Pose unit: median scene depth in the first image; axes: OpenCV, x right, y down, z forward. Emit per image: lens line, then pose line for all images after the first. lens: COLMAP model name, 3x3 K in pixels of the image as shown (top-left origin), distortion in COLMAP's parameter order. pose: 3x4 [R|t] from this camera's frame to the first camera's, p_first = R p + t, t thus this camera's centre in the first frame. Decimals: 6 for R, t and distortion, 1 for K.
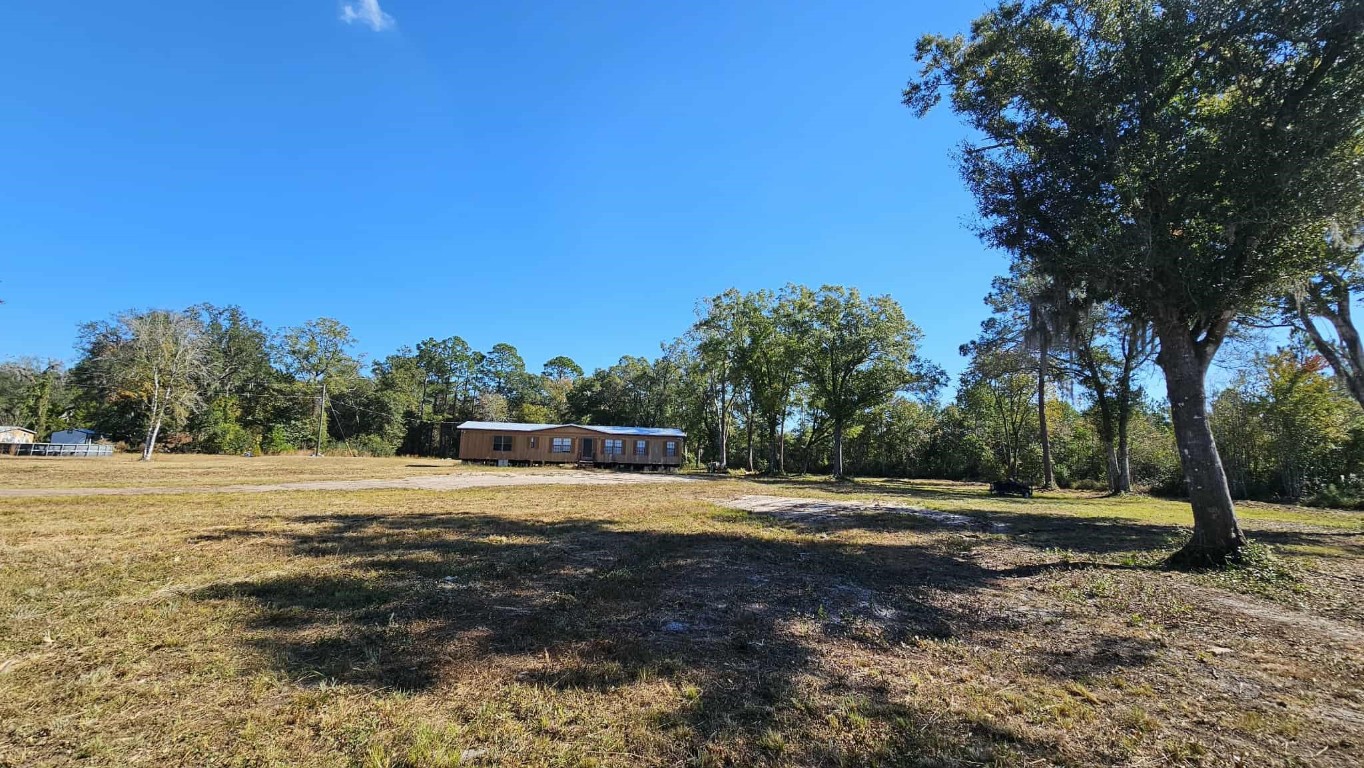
lens RADIAL K [[554.1, 0, 674.4], [0, 554.1, 373.4], [0, 0, 1]] dist [0.001249, 0.000504]
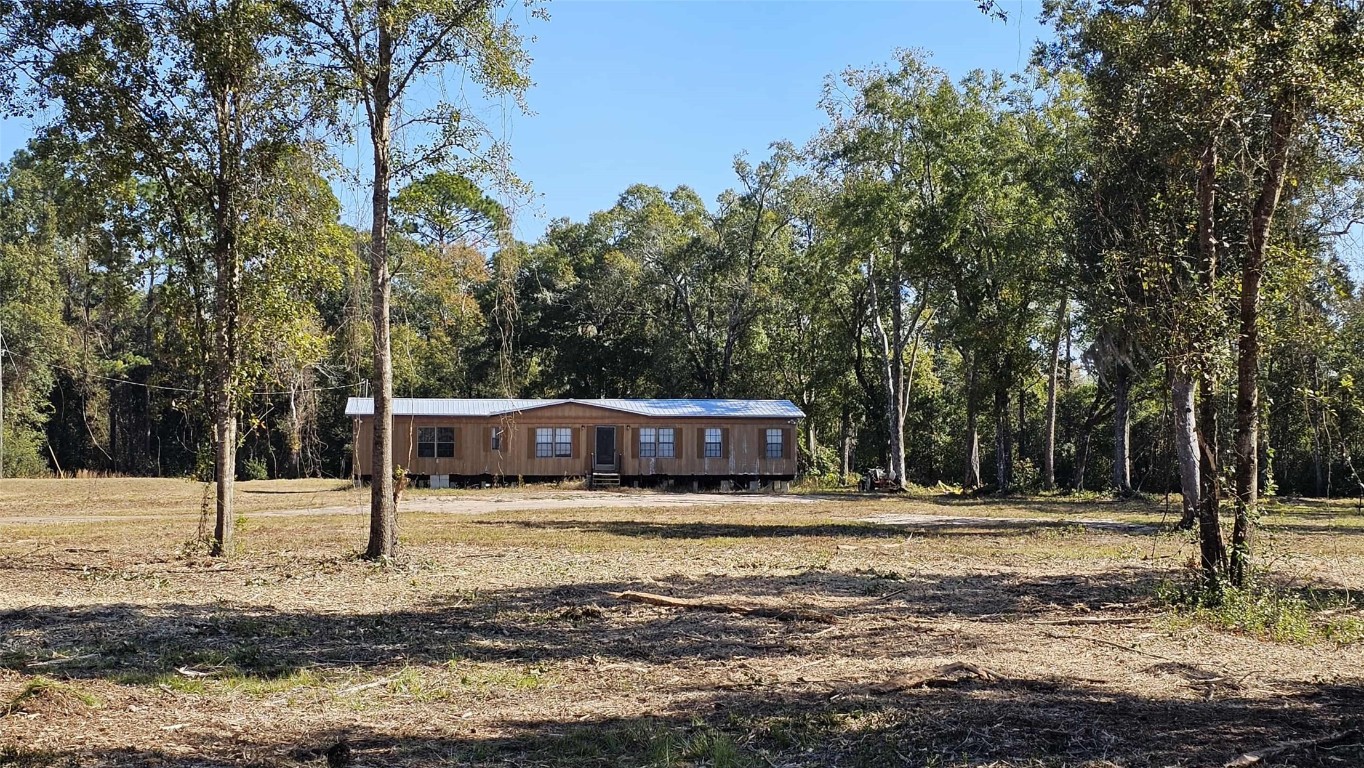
lens RADIAL K [[2185.8, 0, 682.0], [0, 2185.8, 384.0], [0, 0, 1]] dist [0.036657, -0.001963]
pose [[0.998724, -0.027133, -0.042598, -0.003433], [0.031916, 0.992740, 0.115964, -0.105627], [0.039142, -0.117176, 0.992340, -0.674440]]
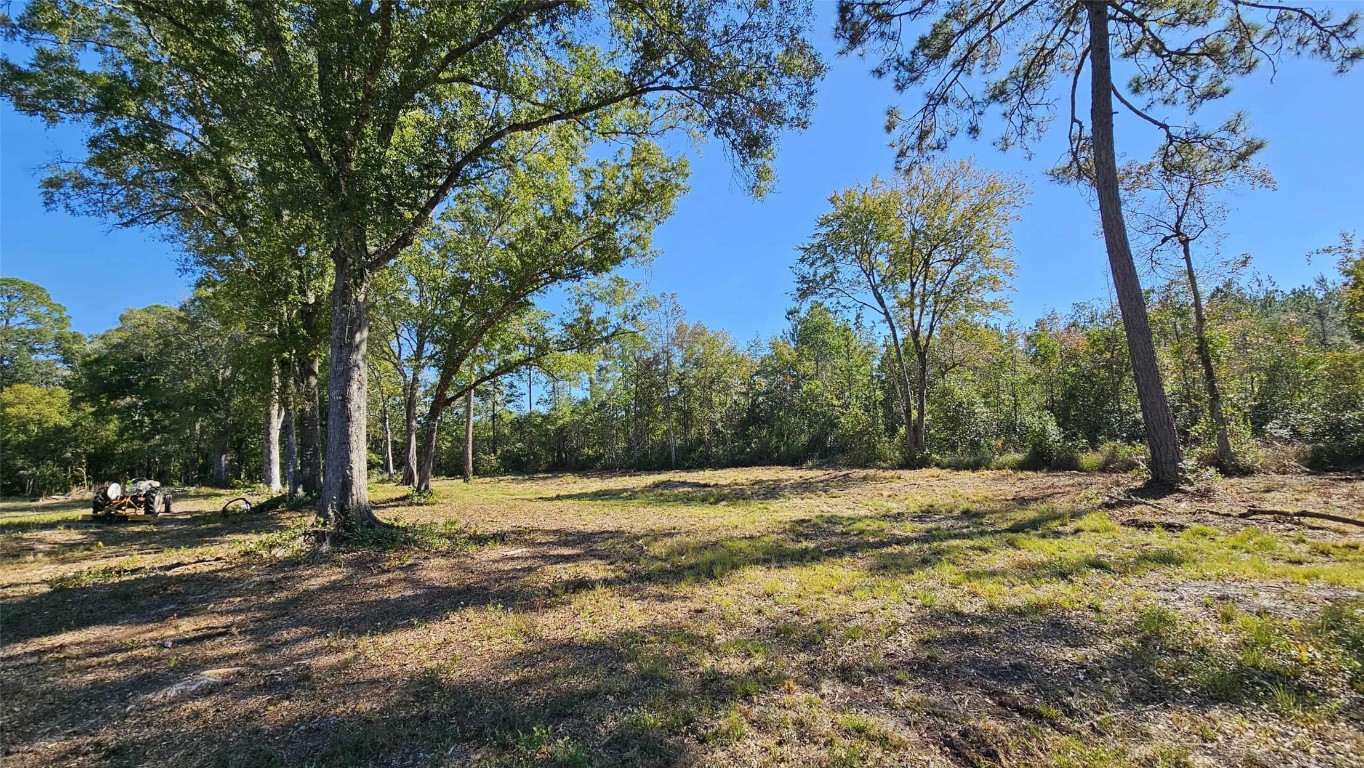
lens RADIAL K [[554.1, 0, 674.4], [0, 554.1, 373.4], [0, 0, 1]] dist [0.001249, 0.000504]
pose [[0.955152, -0.040435, 0.293341, 0.264830], [0.036563, 0.999157, 0.018672, 0.097642], [-0.293849, -0.007110, 0.955825, 0.567861]]
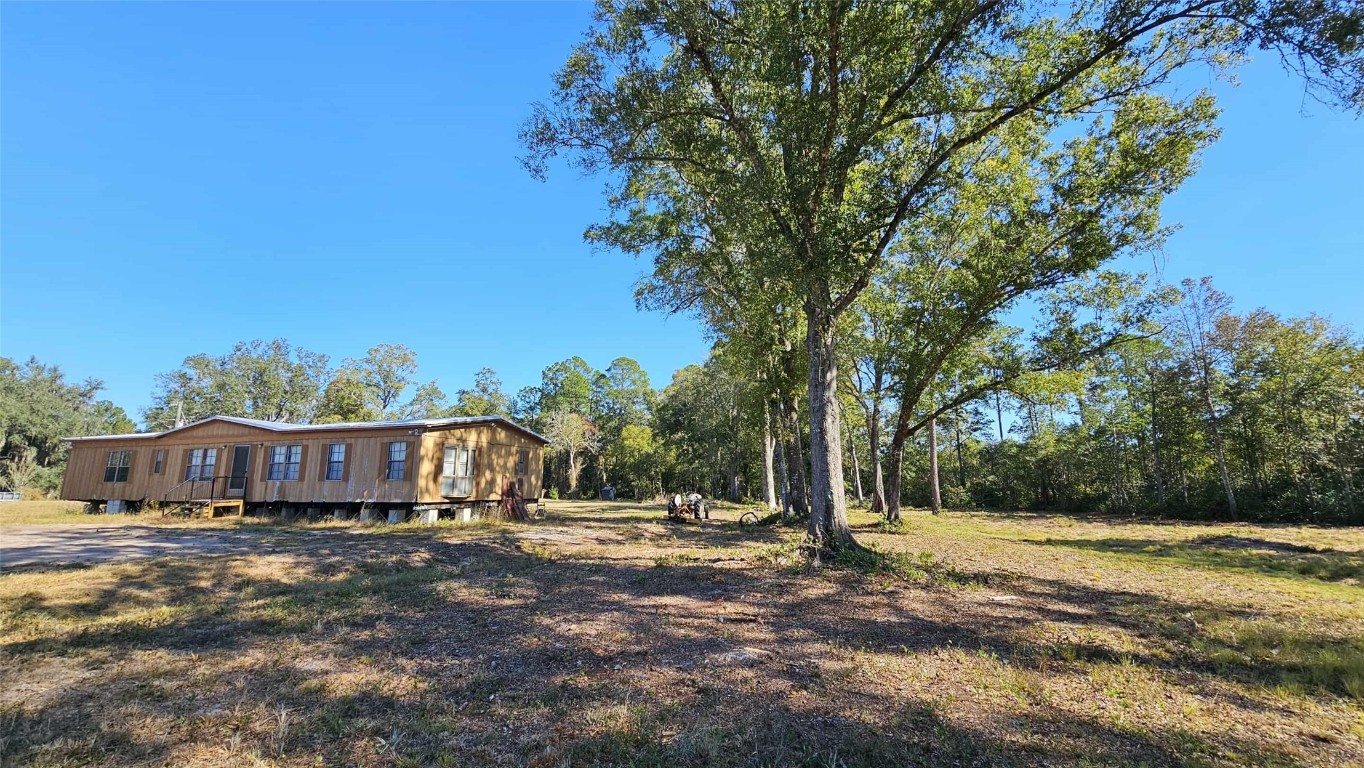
lens RADIAL K [[557.7, 0, 678.7], [0, 557.7, 375.7], [0, 0, 1]] dist [0.000411, -0.000465]
pose [[0.886933, -0.121045, -0.445755, 0.262426], [0.094826, 0.992213, -0.080759, 0.096686], [0.452059, 0.029359, 0.891505, 0.564215]]
